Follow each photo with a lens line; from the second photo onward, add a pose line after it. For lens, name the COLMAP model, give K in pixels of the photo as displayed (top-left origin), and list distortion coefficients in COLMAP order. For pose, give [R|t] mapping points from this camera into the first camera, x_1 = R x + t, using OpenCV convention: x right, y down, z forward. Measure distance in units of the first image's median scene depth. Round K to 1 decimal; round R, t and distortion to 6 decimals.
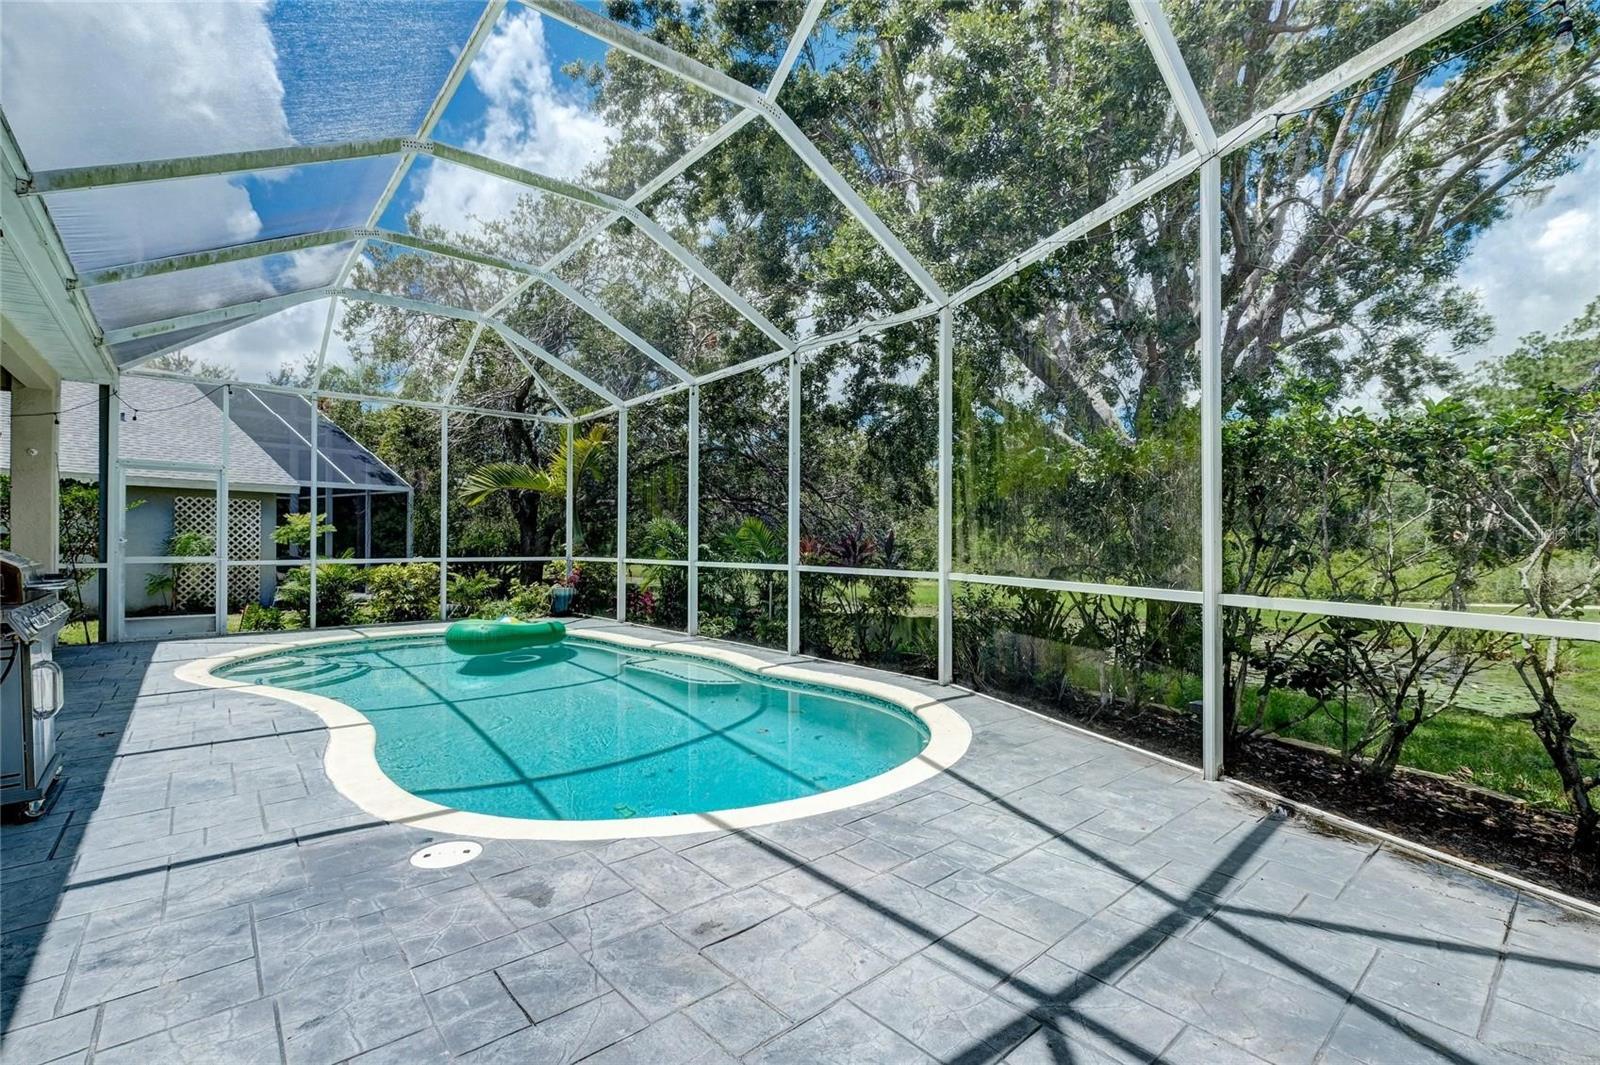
lens RADIAL K [[711.0, 0, 803.9], [0, 711.0, 538.0], [0, 0, 1]] dist [-0.001955, 0.000506]
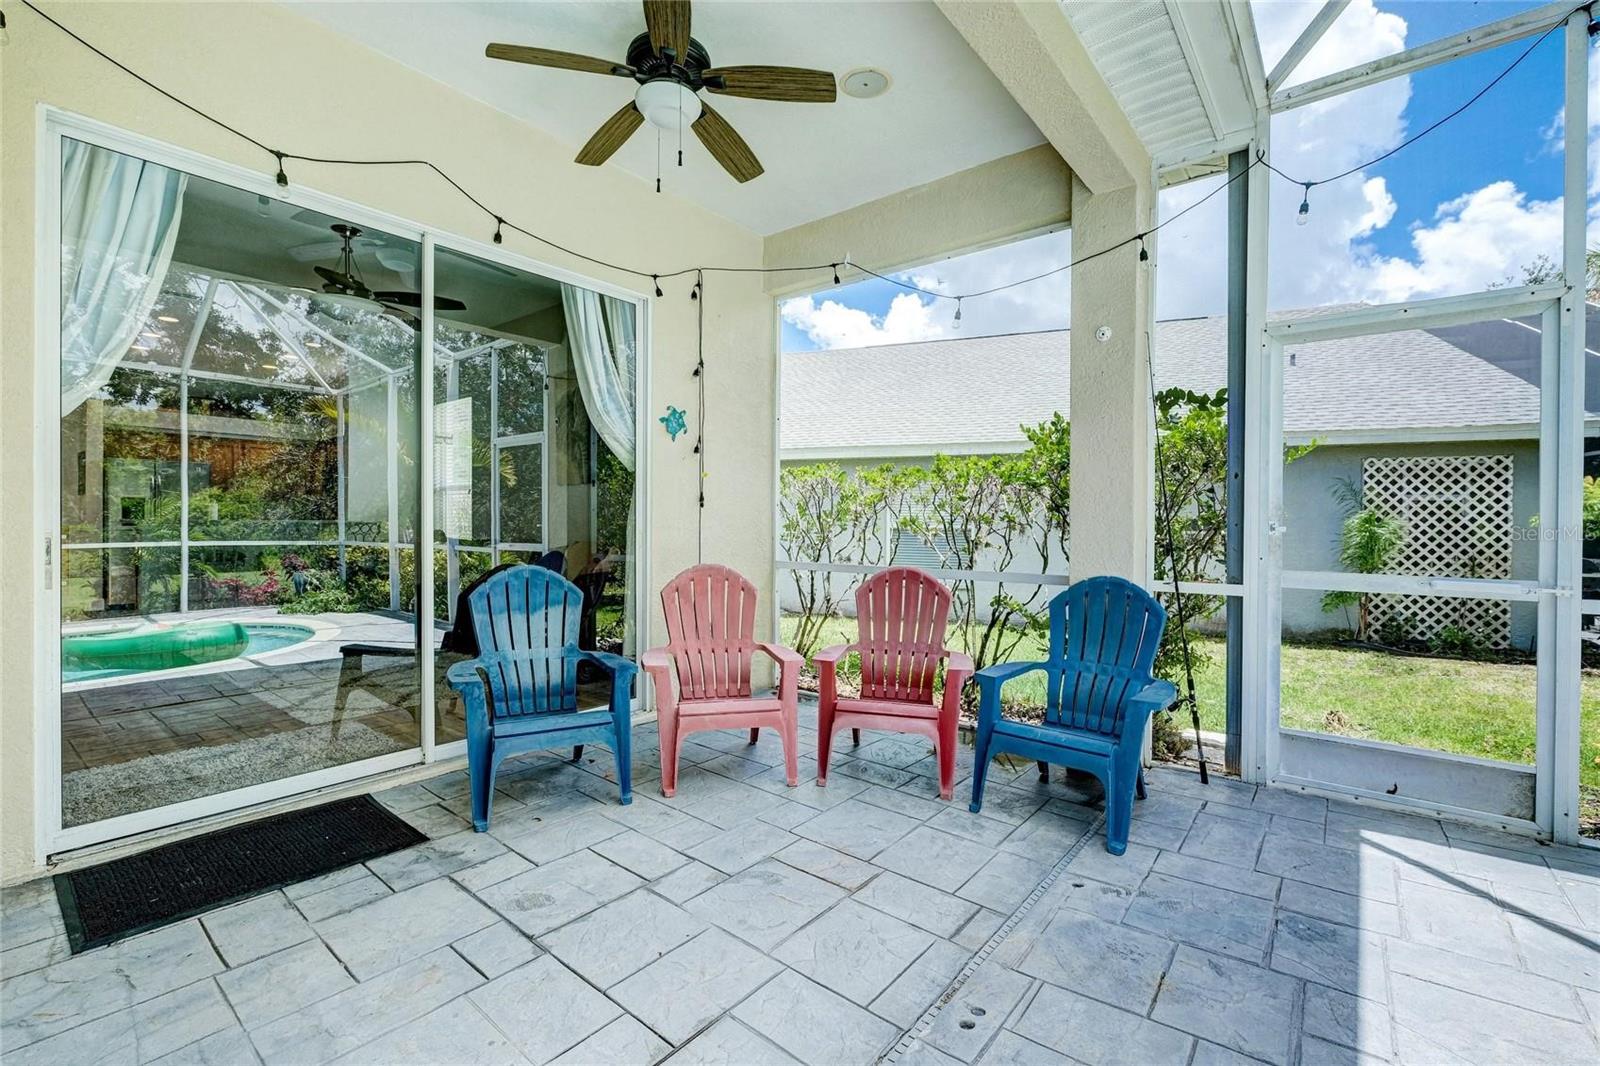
lens RADIAL K [[695.3, 0, 802.6], [0, 695.3, 521.6], [0, 0, 1]] dist [-0.001162, -0.000016]
pose [[0.185046, 0.002125, -0.982727, -0.370260], [-0.005735, 0.999983, 0.001082, 0.000308], [0.982713, 0.005435, 0.185055, 0.394595]]
